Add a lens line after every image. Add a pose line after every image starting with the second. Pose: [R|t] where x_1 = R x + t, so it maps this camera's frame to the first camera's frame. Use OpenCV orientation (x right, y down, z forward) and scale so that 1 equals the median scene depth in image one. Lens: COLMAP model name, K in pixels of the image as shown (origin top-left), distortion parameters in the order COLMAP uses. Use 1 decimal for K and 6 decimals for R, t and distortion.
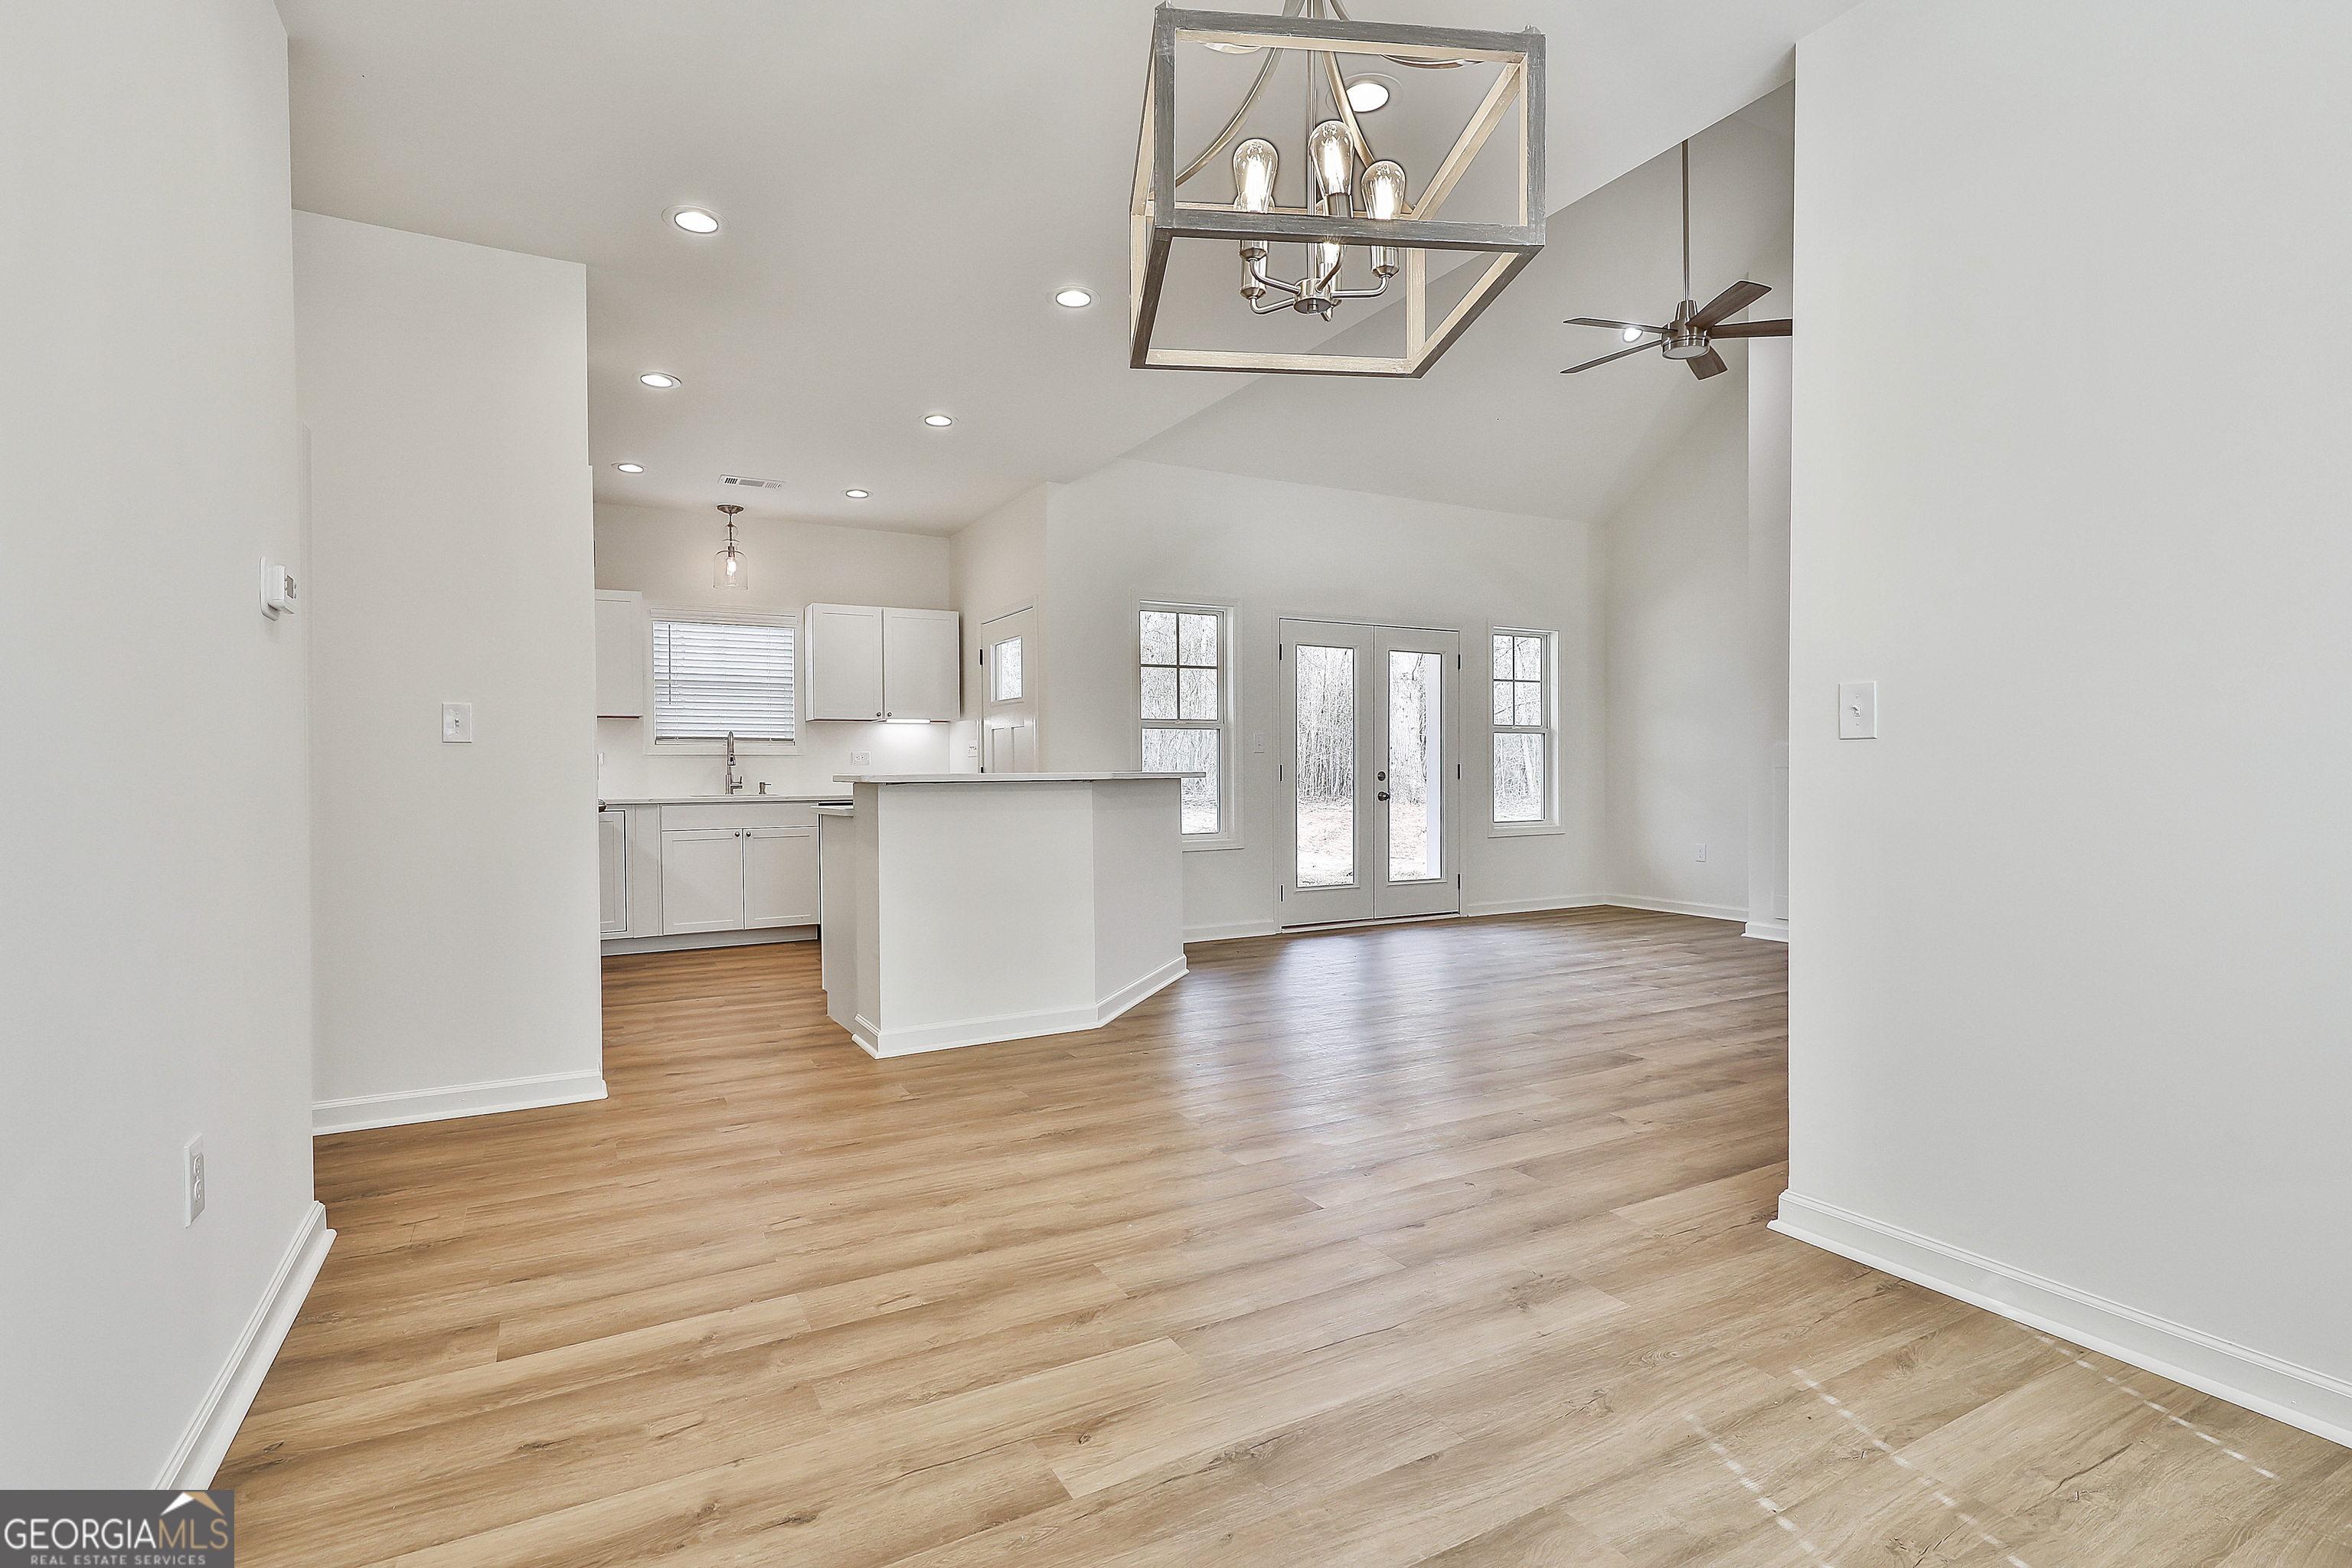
lens RADIAL K [[1132.0, 0, 1178.1], [0, 1132.0, 782.4], [0, 0, 1]] dist [-0.002013, 0.001888]
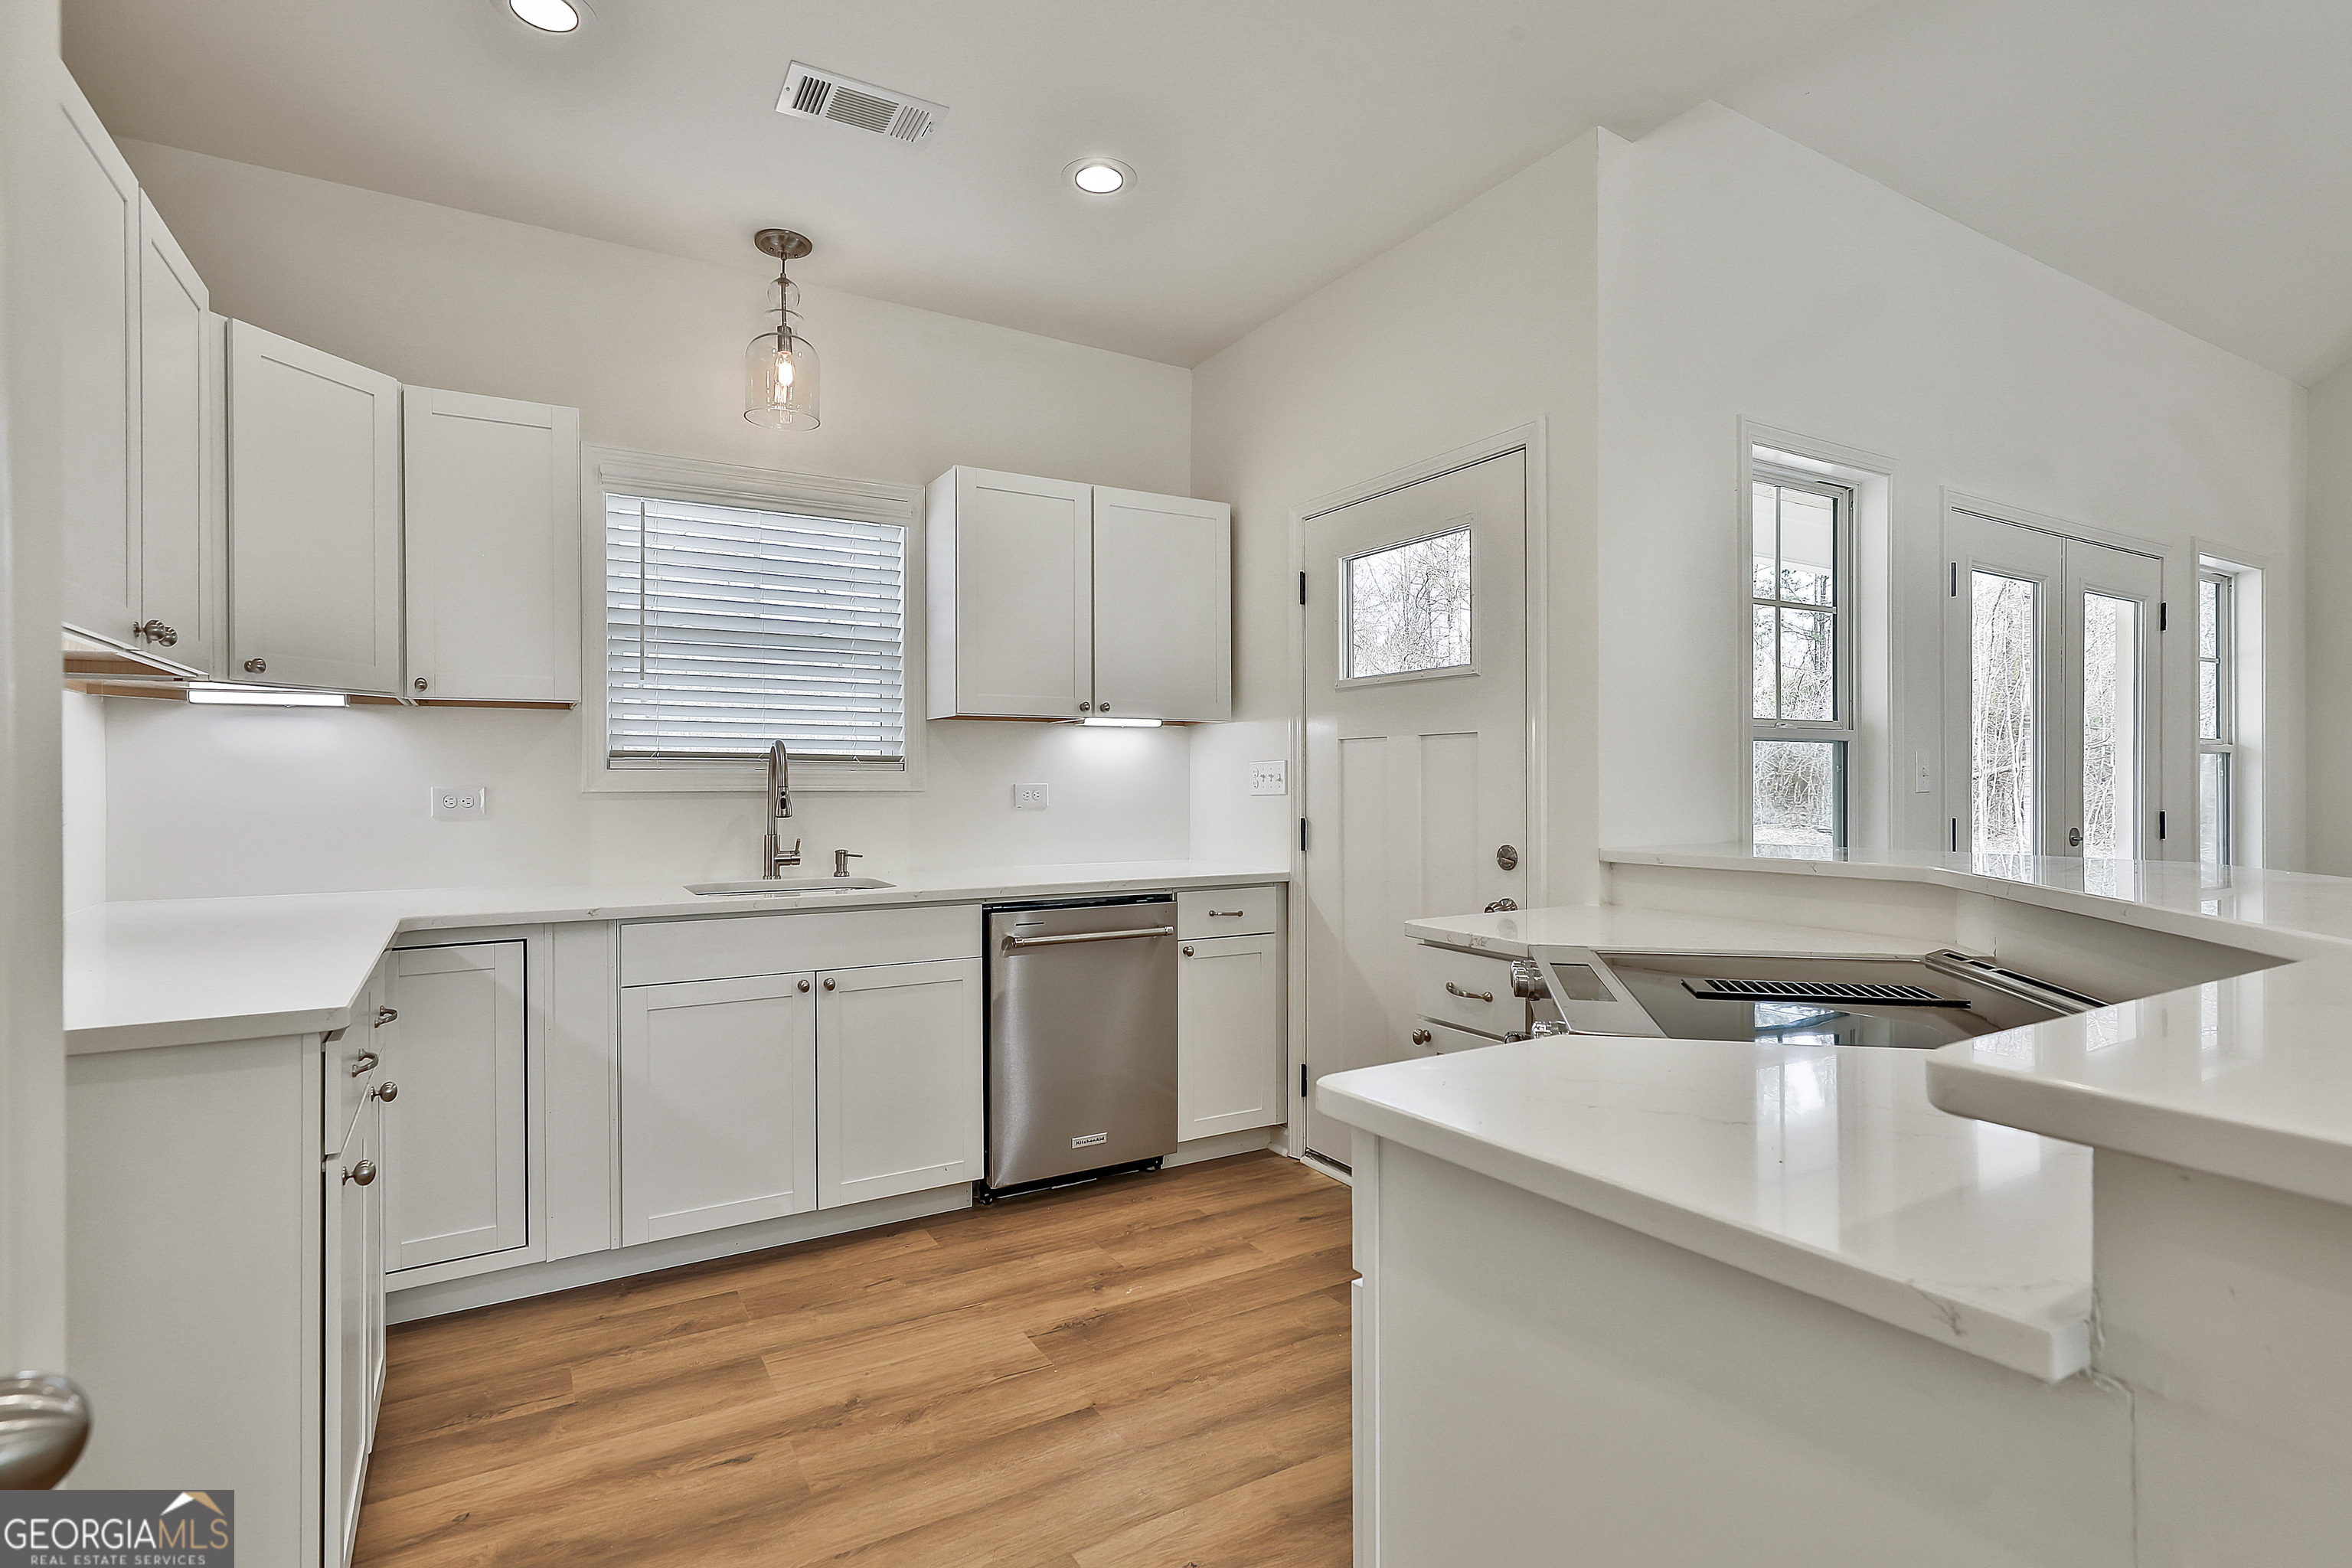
lens RADIAL K [[1132.0, 0, 1178.1], [0, 1132.0, 782.4], [0, 0, 1]] dist [-0.002013, 0.001888]
pose [[0.999528, 0.004677, 0.030361, -0.254890], [-0.004268, 0.999899, -0.013524, -0.023505], [-0.030421, 0.013388, 0.999448, 0.556389]]
